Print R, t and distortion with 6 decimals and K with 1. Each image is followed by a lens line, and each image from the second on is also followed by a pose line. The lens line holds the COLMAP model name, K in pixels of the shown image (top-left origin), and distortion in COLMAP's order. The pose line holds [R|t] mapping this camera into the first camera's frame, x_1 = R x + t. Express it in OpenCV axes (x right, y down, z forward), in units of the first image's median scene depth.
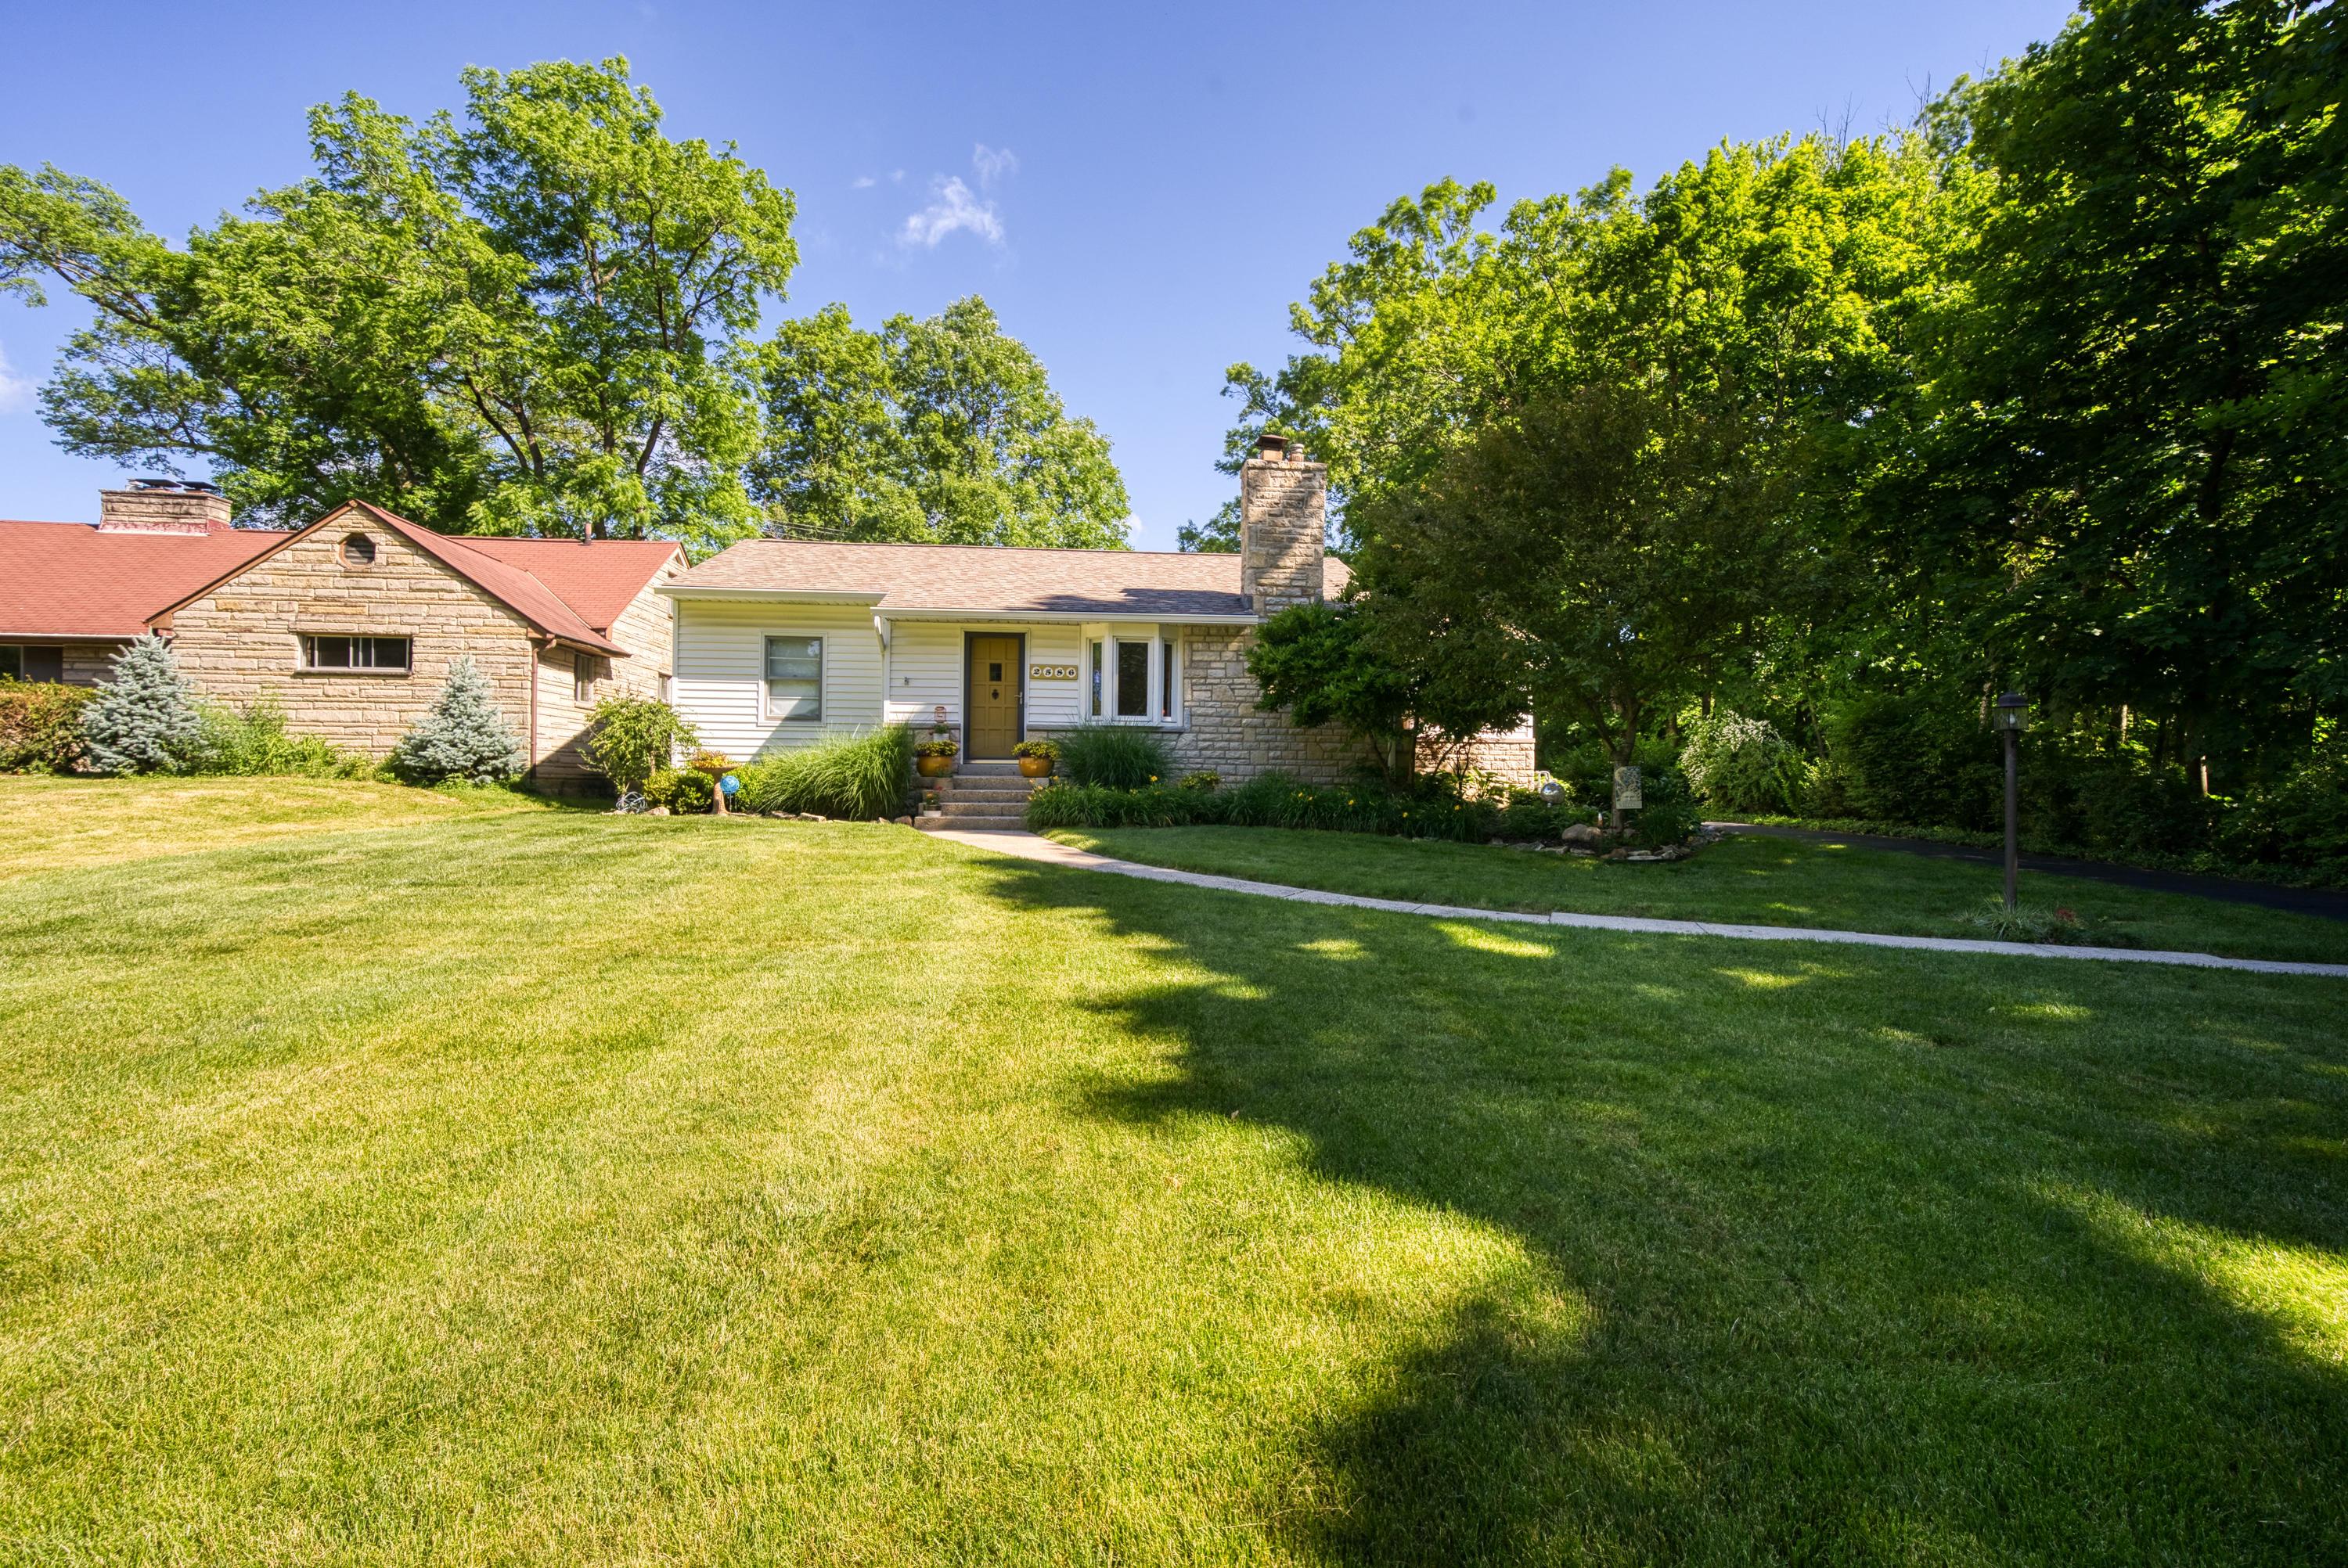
lens RADIAL K [[1018.1, 0, 1168.5], [0, 1018.1, 777.6], [0, 0, 1]] dist [0.002955, 0.000459]
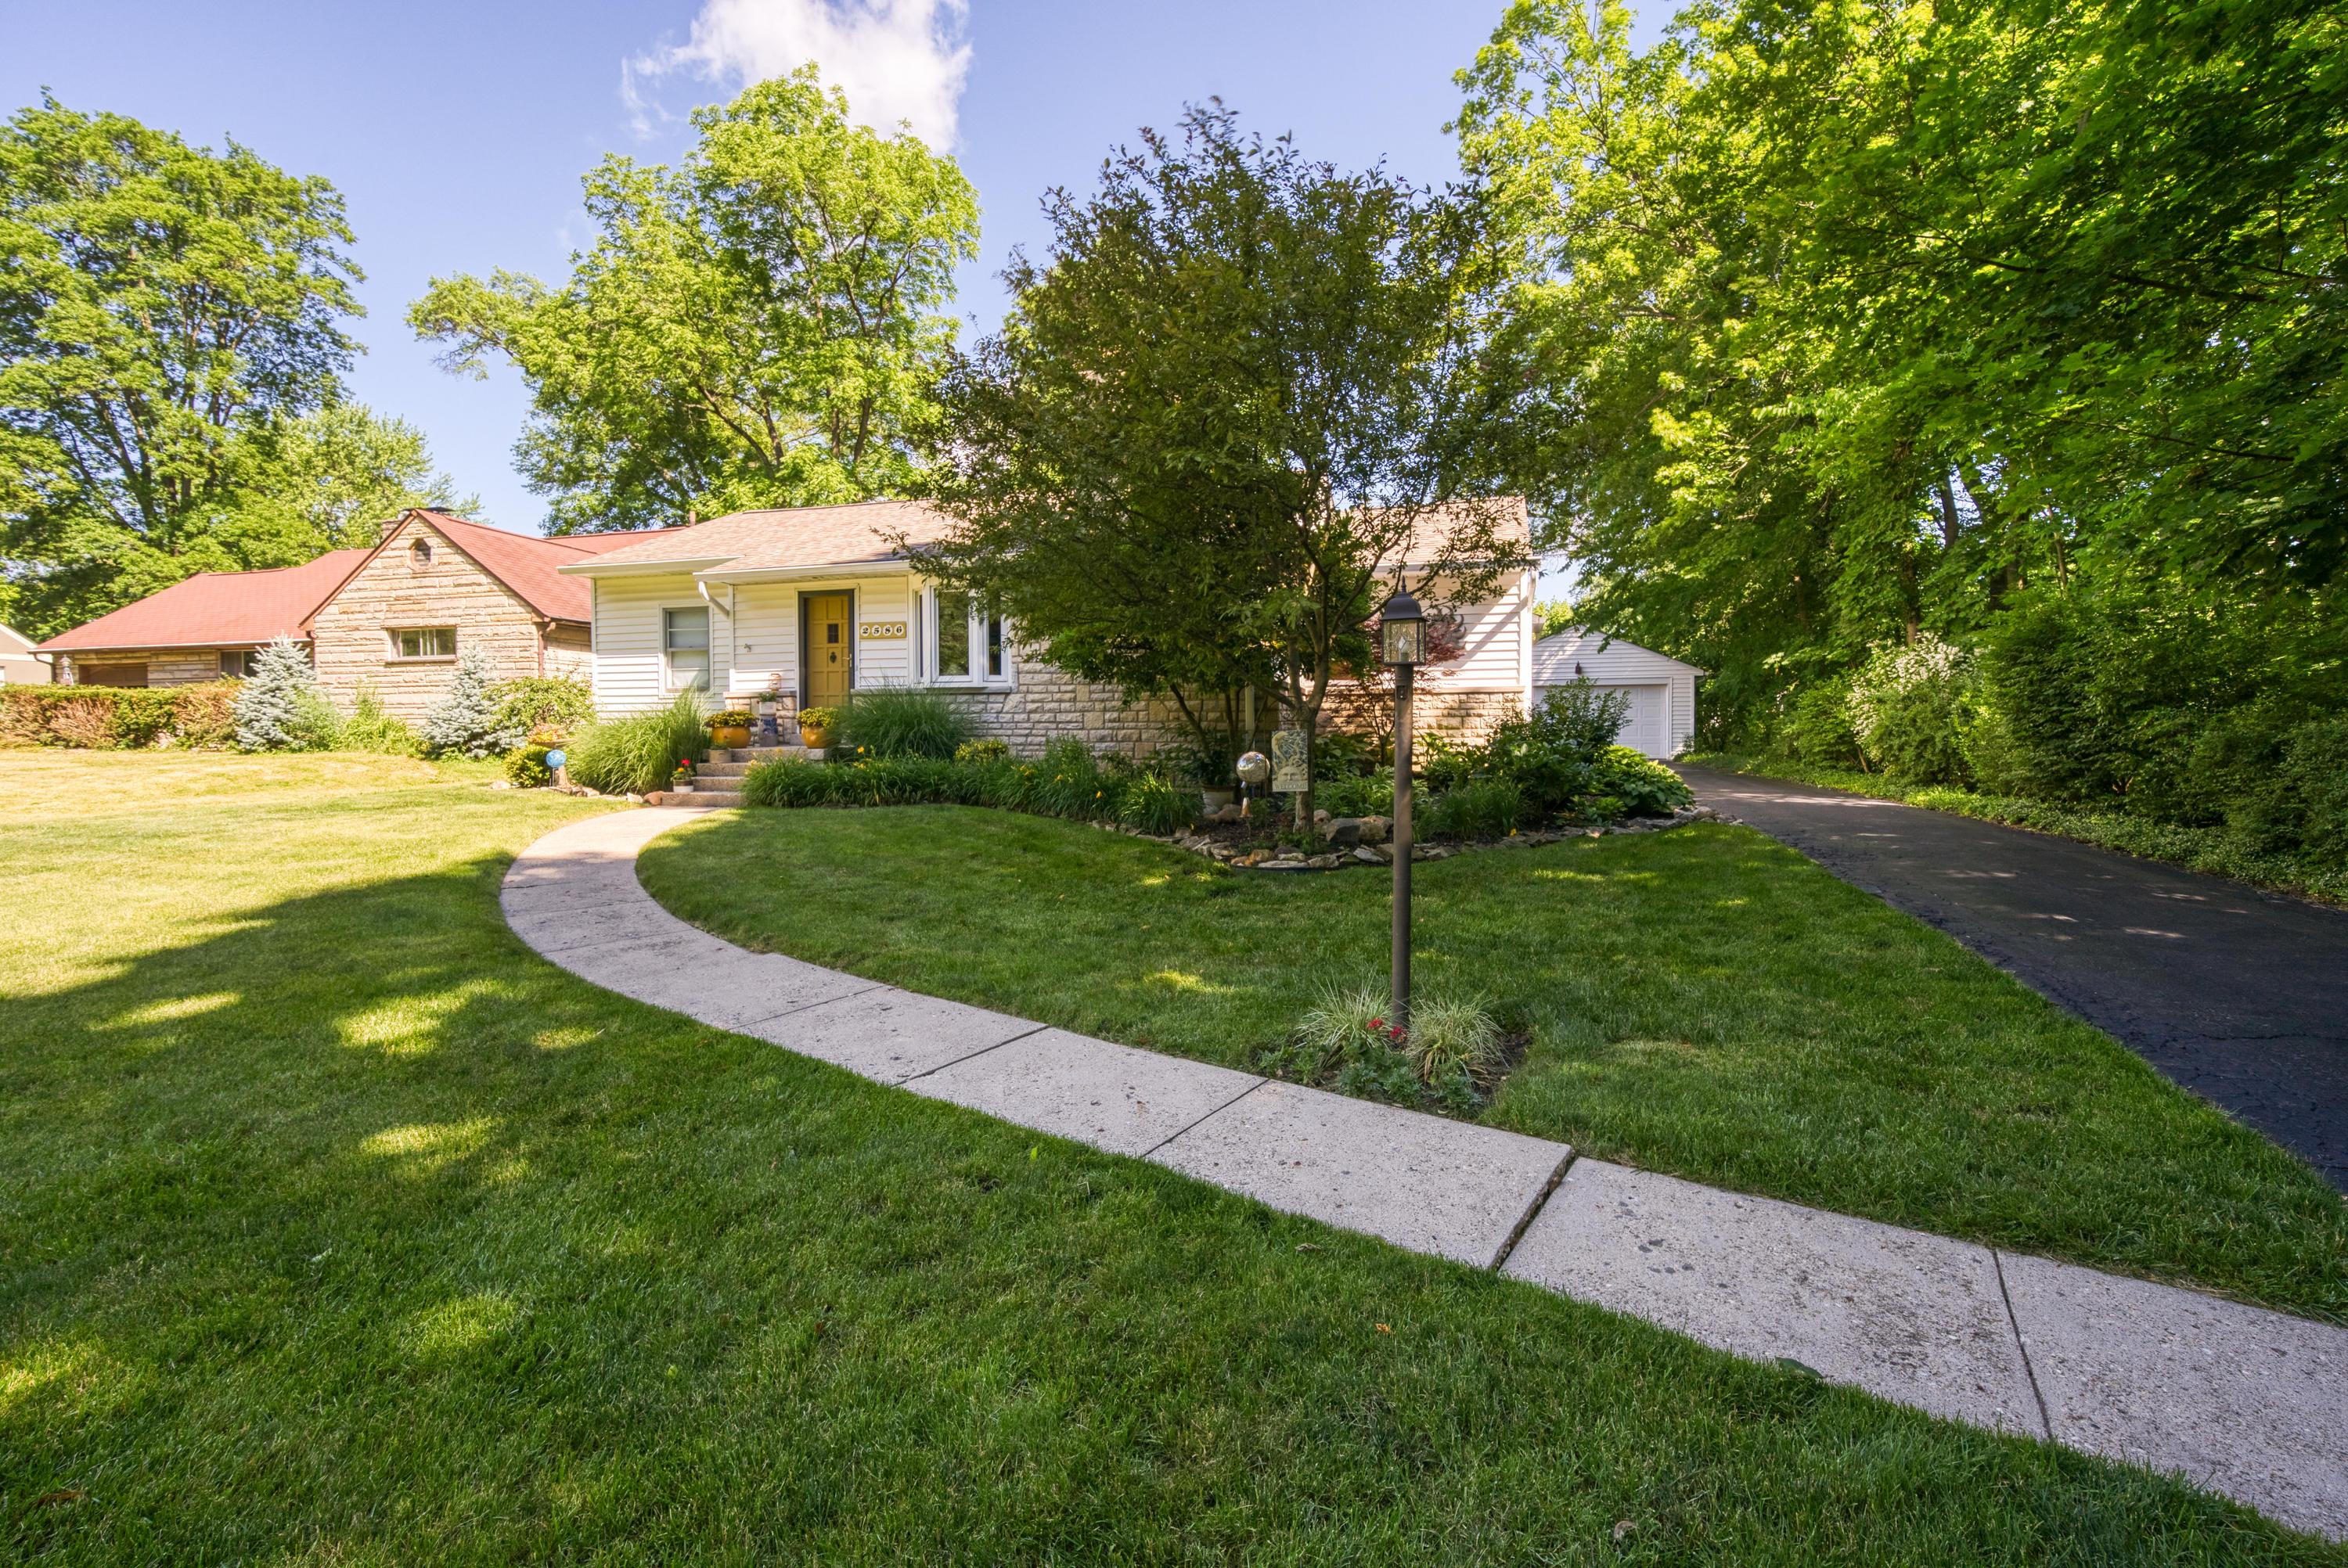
lens RADIAL K [[1041.1, 0, 1166.6], [0, 1041.1, 779.1], [0, 0, 1]] dist [0.001045, 0.005017]
pose [[0.927760, 0.002139, -0.373171, 0.448700], [0.013892, 0.999093, 0.040263, -0.004907], [0.372918, -0.042538, 0.926889, 0.219984]]
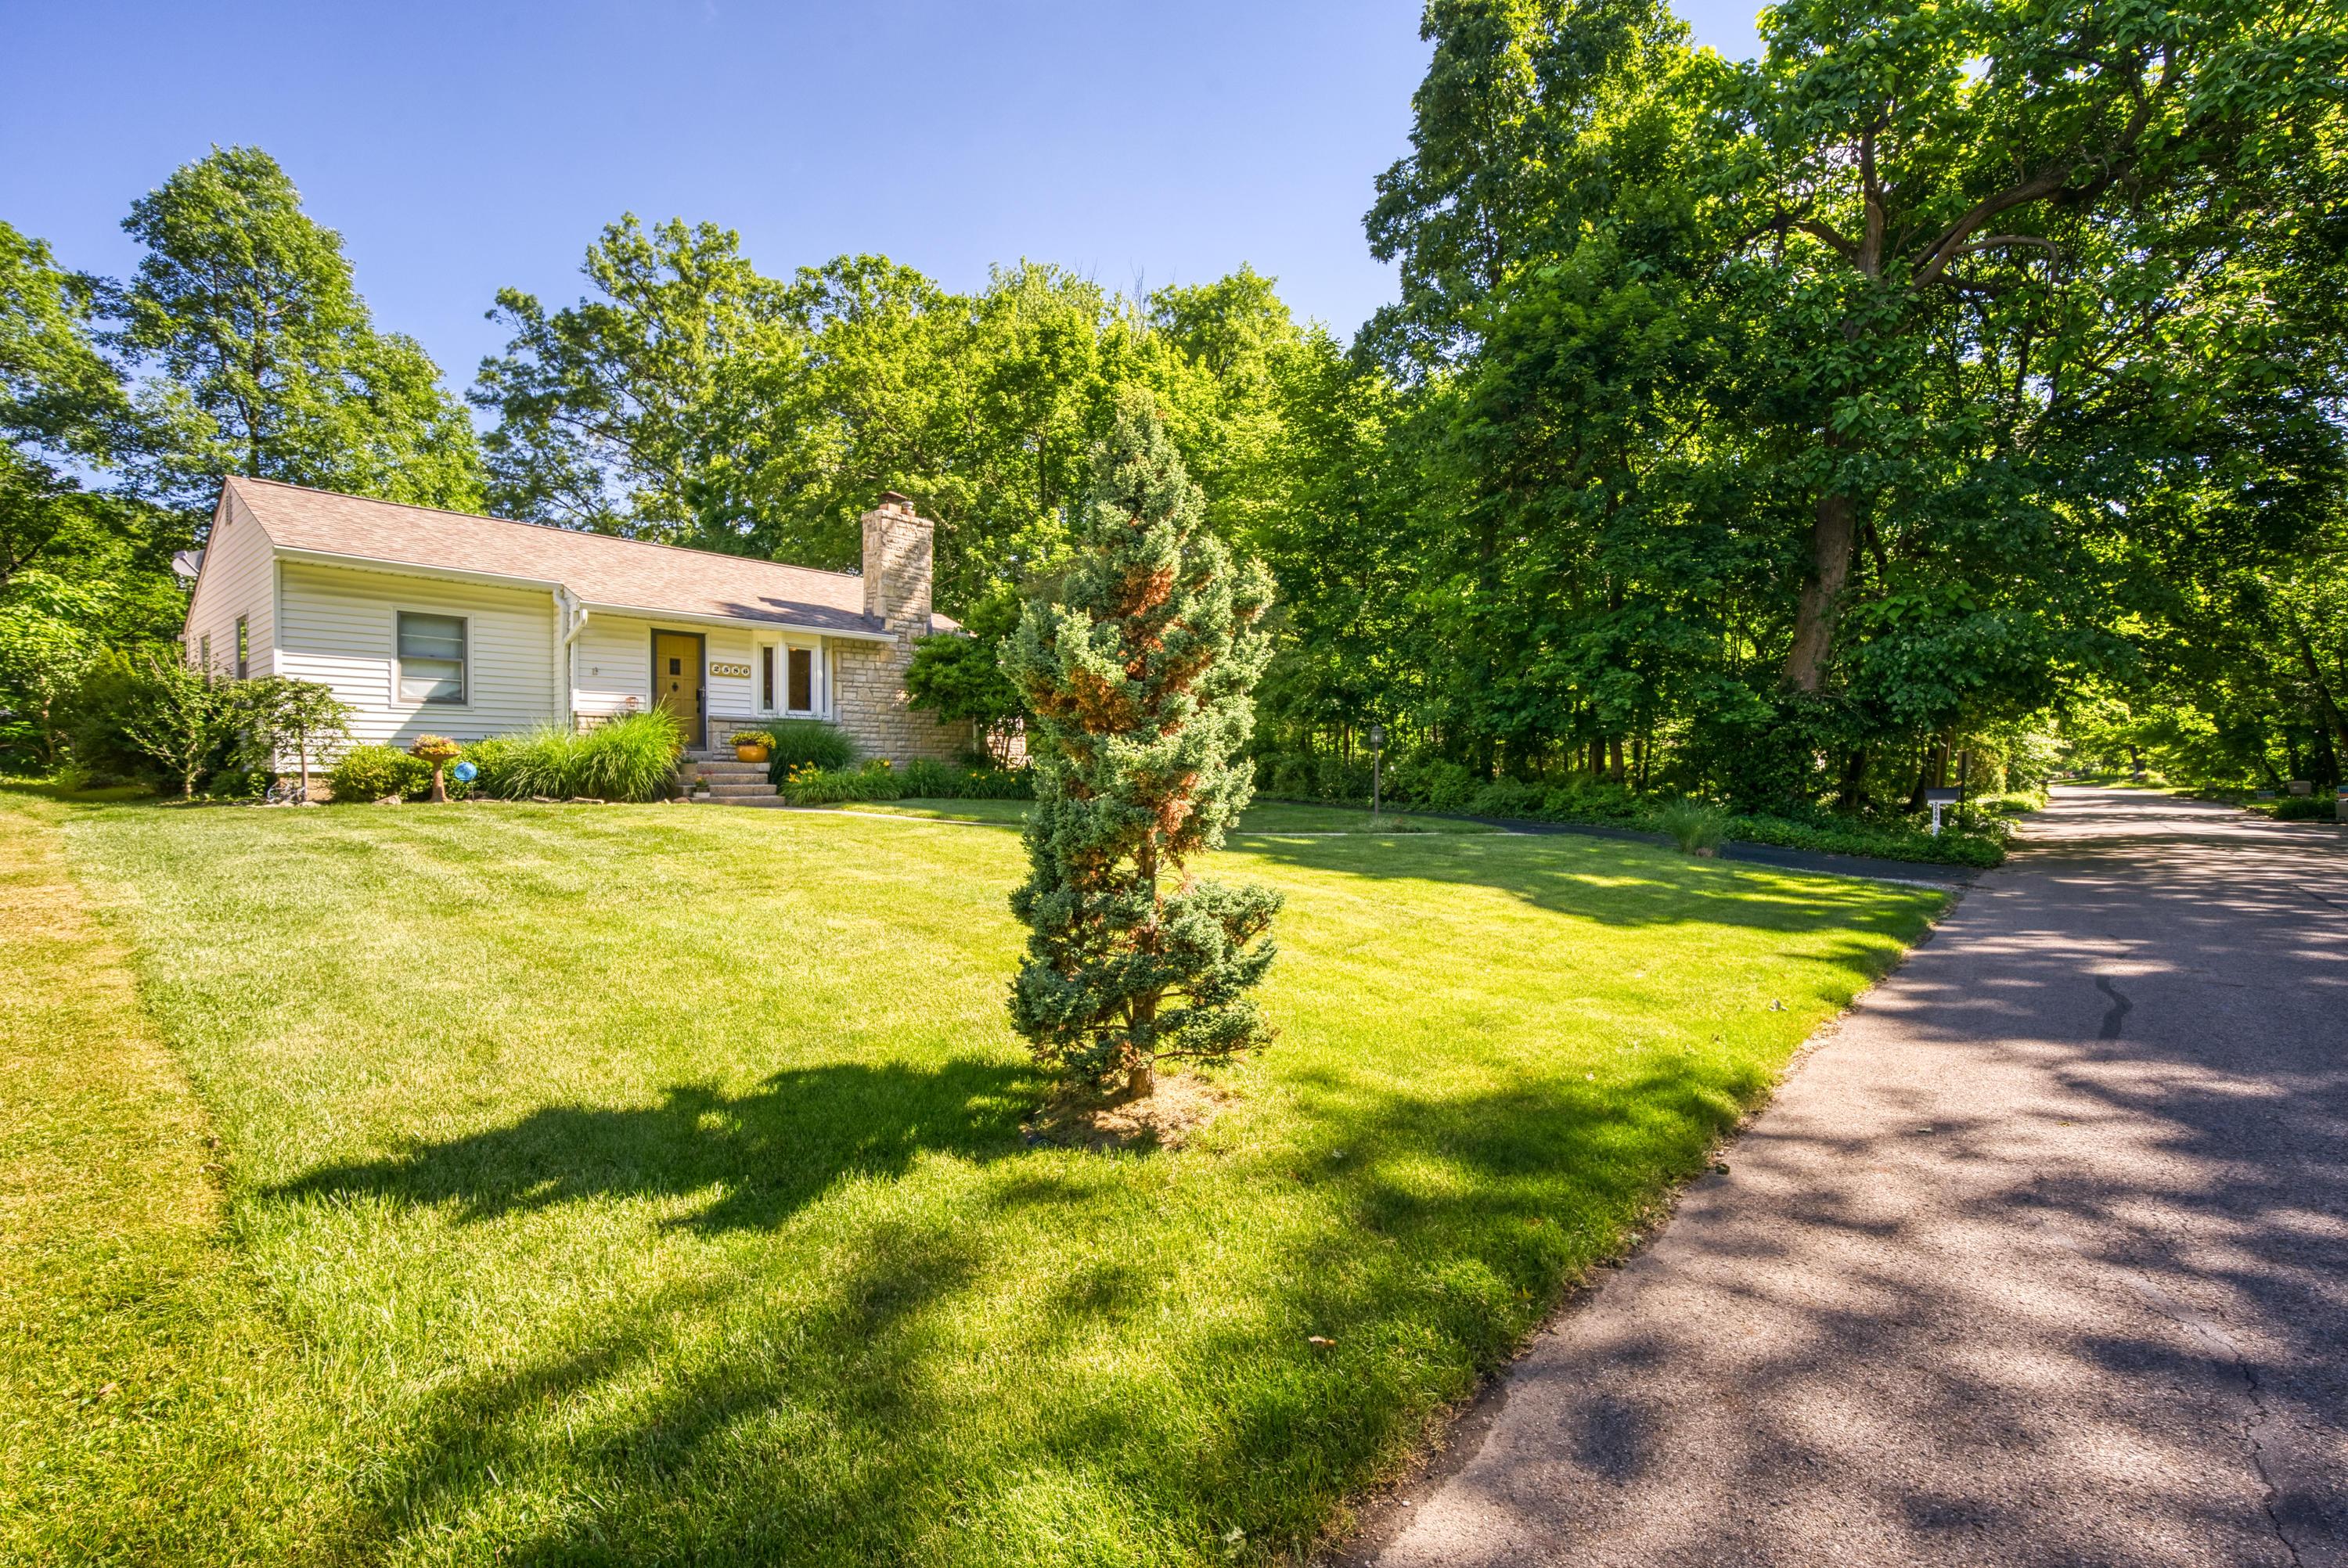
lens RADIAL K [[1041.1, 0, 1166.6], [0, 1041.1, 779.1], [0, 0, 1]] dist [0.001045, 0.005017]
pose [[0.717308, -0.015754, 0.696578, -0.553308], [-0.000129, 0.999741, 0.022744, -0.007532], [-0.696756, -0.016405, 0.717121, -0.173379]]
